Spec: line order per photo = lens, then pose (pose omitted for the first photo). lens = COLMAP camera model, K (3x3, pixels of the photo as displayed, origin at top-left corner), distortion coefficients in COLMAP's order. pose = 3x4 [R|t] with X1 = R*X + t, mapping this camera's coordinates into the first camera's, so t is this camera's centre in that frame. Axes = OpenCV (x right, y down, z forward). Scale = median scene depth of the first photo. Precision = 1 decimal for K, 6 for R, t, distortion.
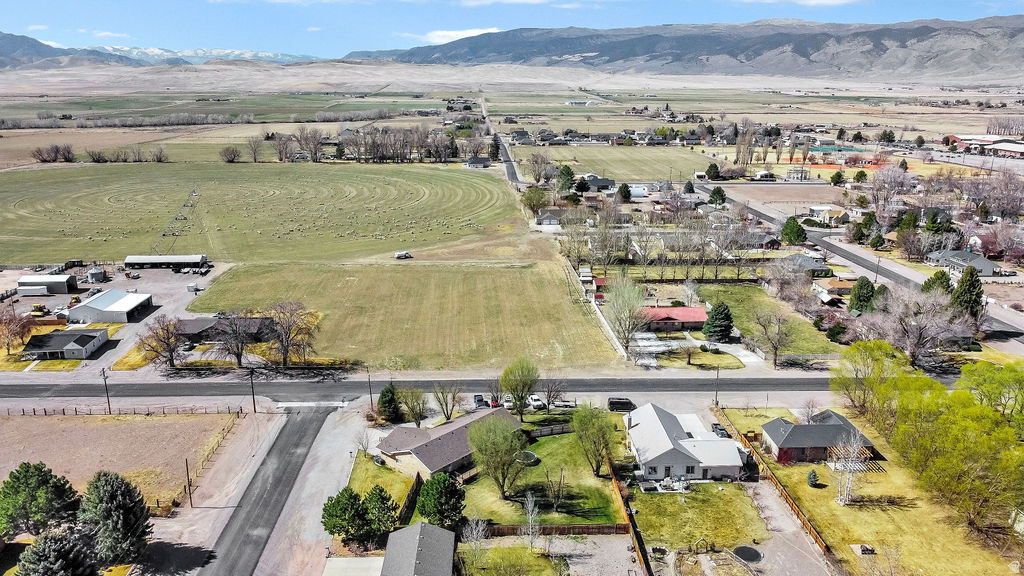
lens RADIAL K [[777.5, 0, 512.0], [0, 777.5, 288.0], [0, 0, 1]] dist [0.003164, -0.002747]
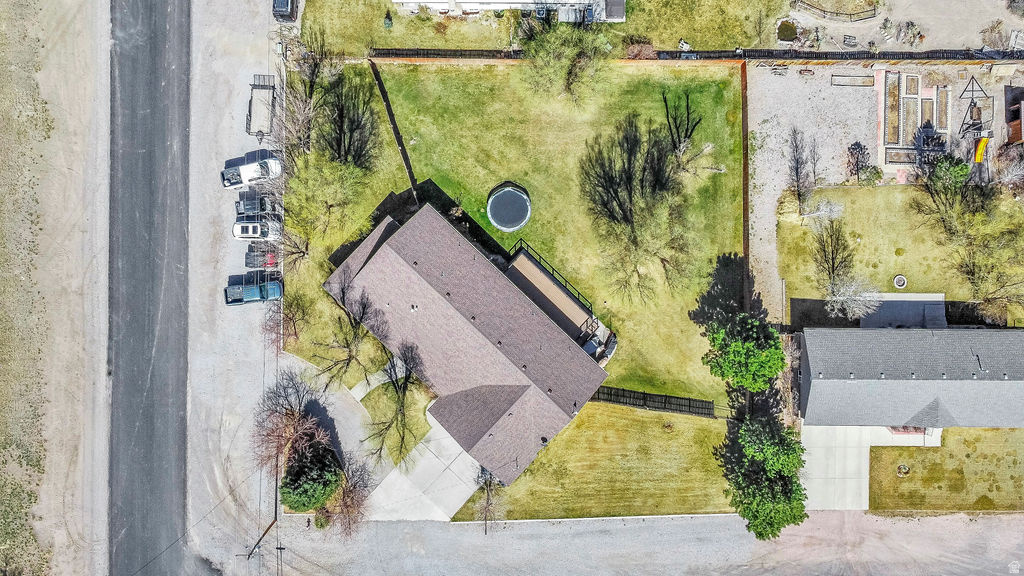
lens RADIAL K [[777.5, 0, 512.0], [0, 777.5, 288.0], [0, 0, 1]] dist [0.003164, -0.002747]
pose [[0.036208, -0.999185, 0.017815, -0.037433], [0.233825, 0.025803, 0.971936, -0.242510], [-0.971604, -0.031027, 0.234569, 0.675032]]
